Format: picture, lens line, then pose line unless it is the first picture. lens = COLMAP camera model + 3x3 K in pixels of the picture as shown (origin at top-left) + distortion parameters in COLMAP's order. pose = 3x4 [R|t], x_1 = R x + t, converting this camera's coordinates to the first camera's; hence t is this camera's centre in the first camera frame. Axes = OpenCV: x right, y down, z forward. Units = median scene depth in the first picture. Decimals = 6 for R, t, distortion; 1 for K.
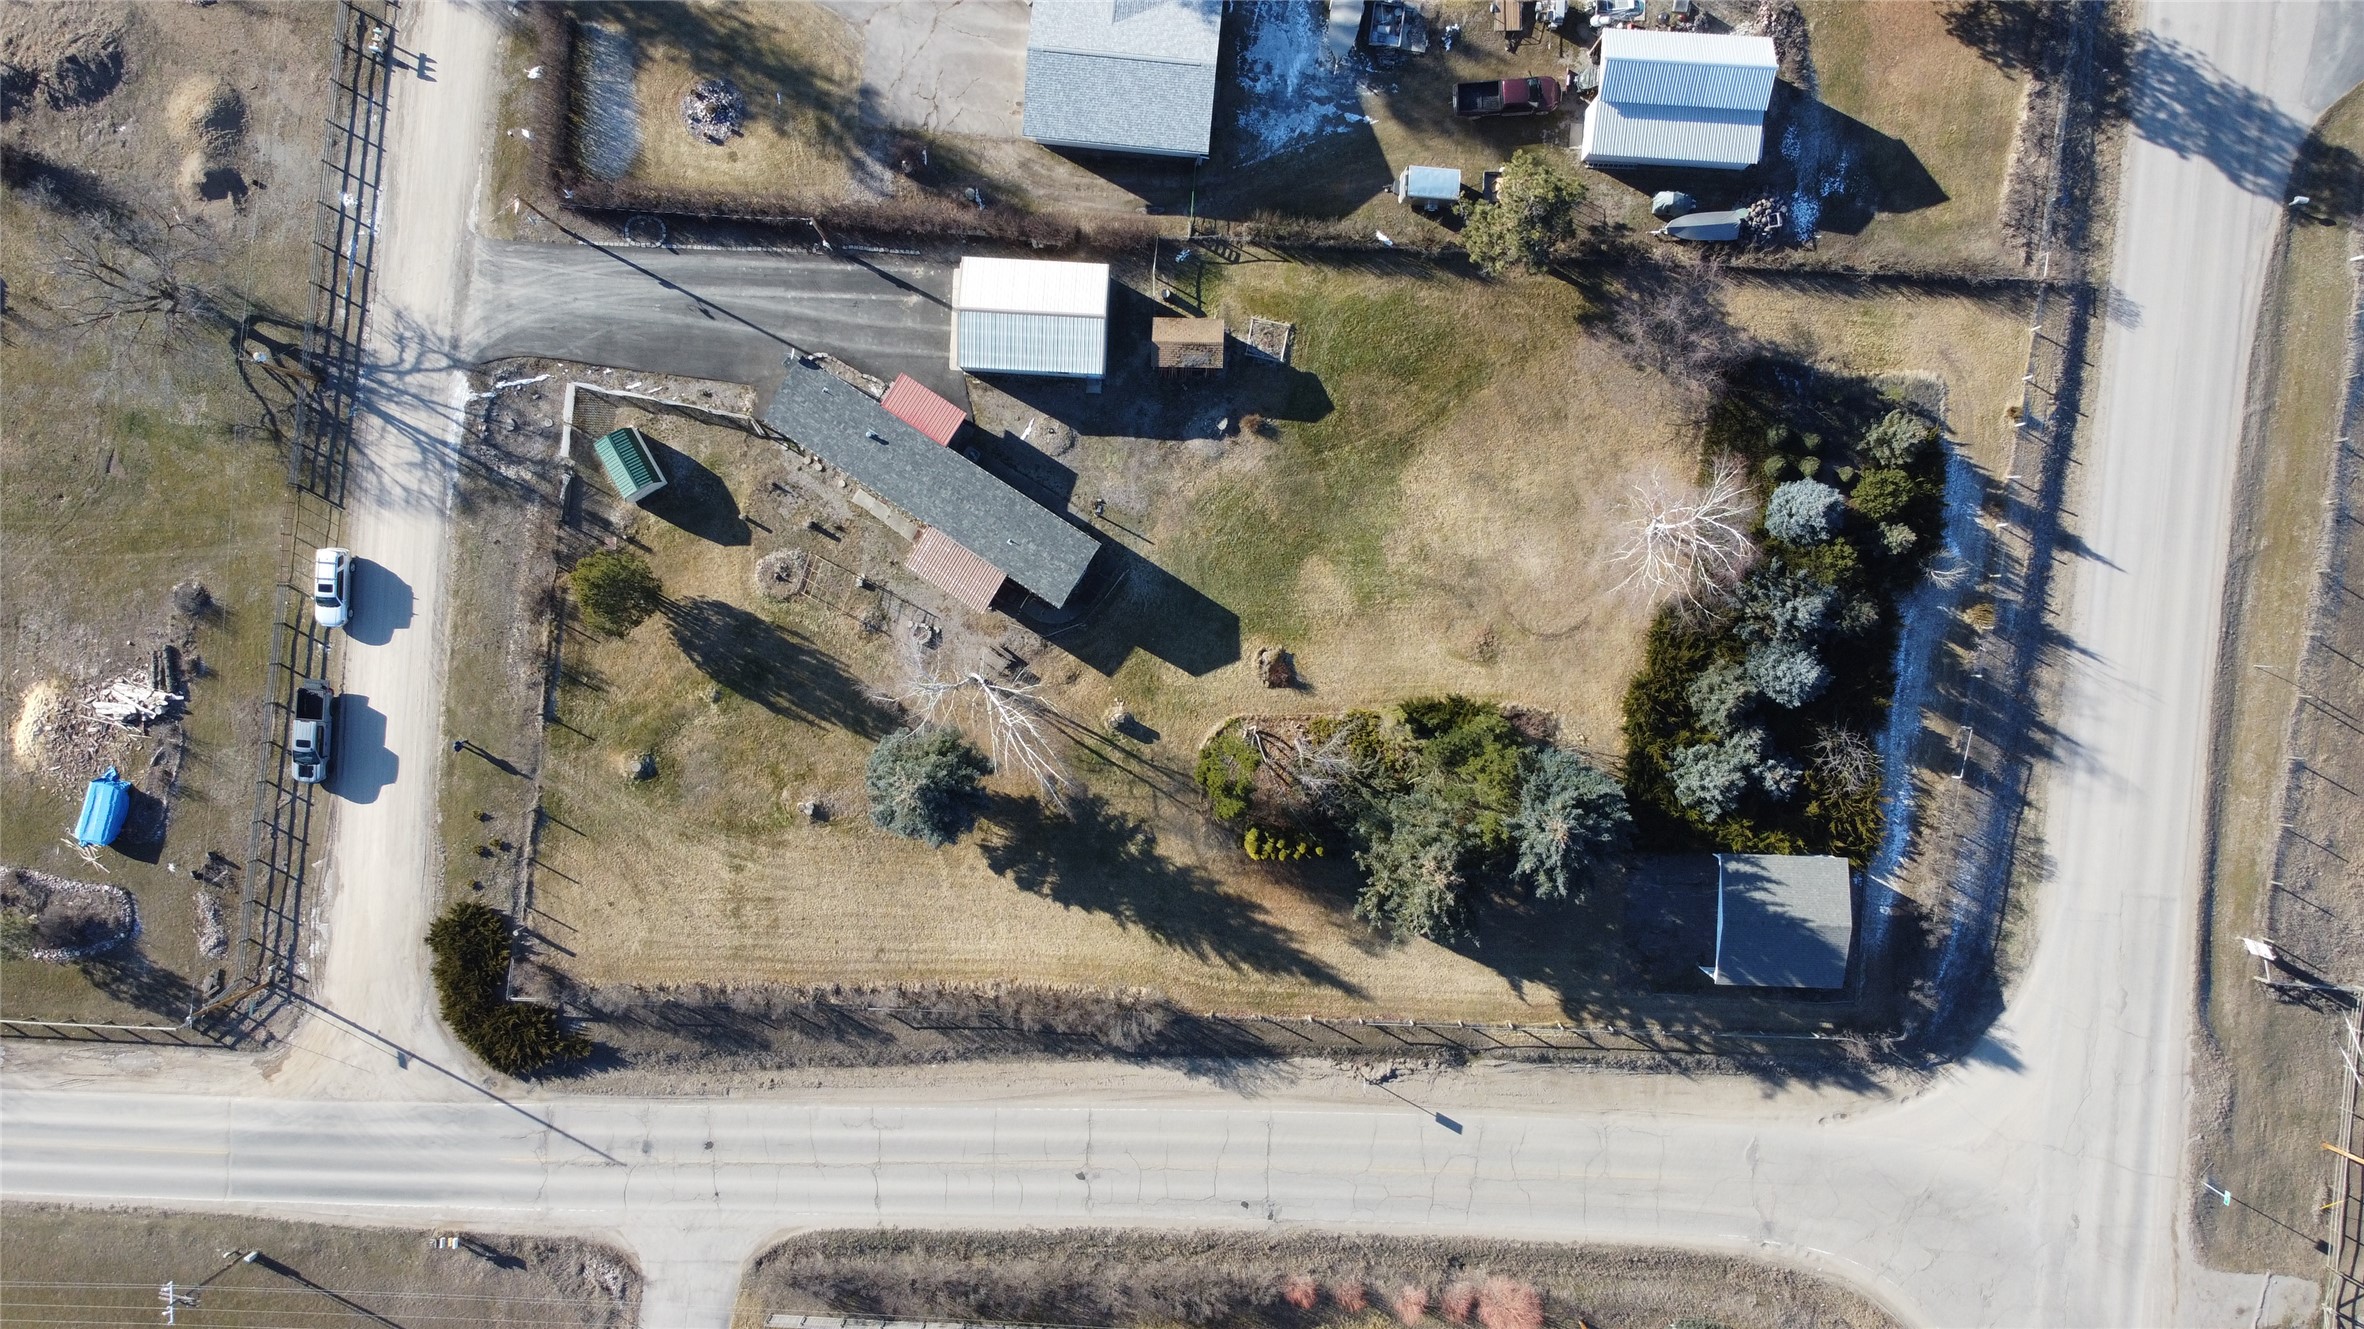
lens RADIAL K [[1791.6, 0, 1153.3], [0, 1791.6, 665.9], [0, 0, 1]] dist [0.028278, -0.002592]
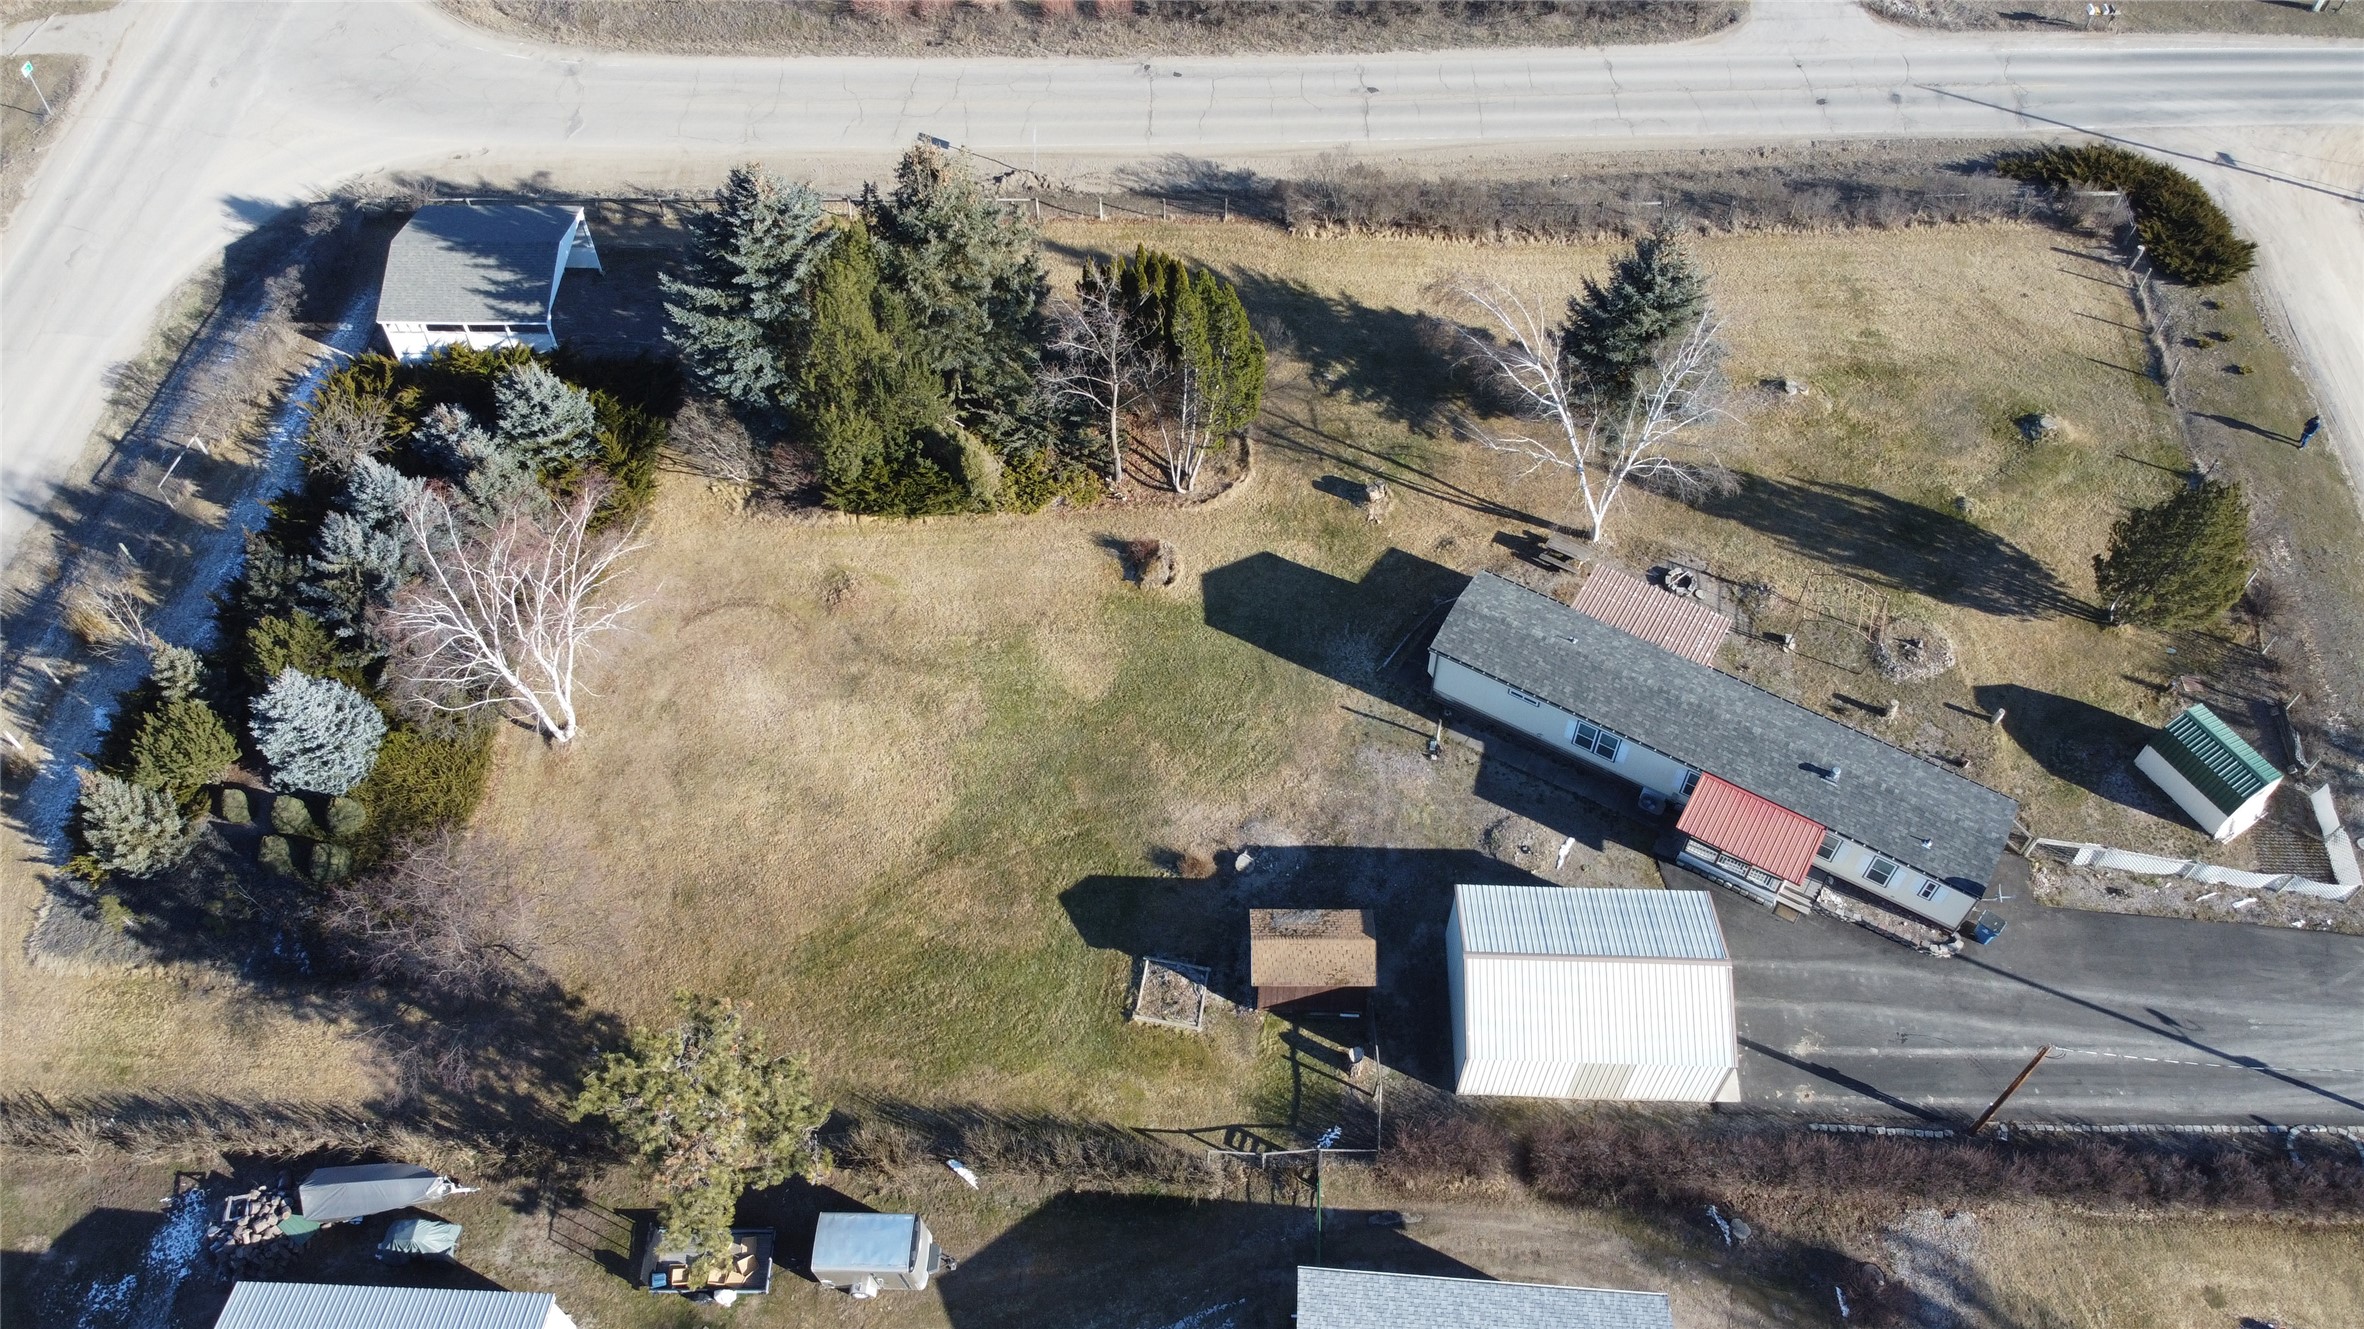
lens RADIAL K [[1783.0, 0, 1182.0], [0, 1783.0, 664.5], [0, 0, 1]] dist [0.010501, 0.006987]
pose [[-0.999526, 0.030541, 0.003925, 0.054650], [-0.022930, -0.823309, 0.567130, -0.417156], [0.020552, 0.566771, 0.823619, 0.465294]]
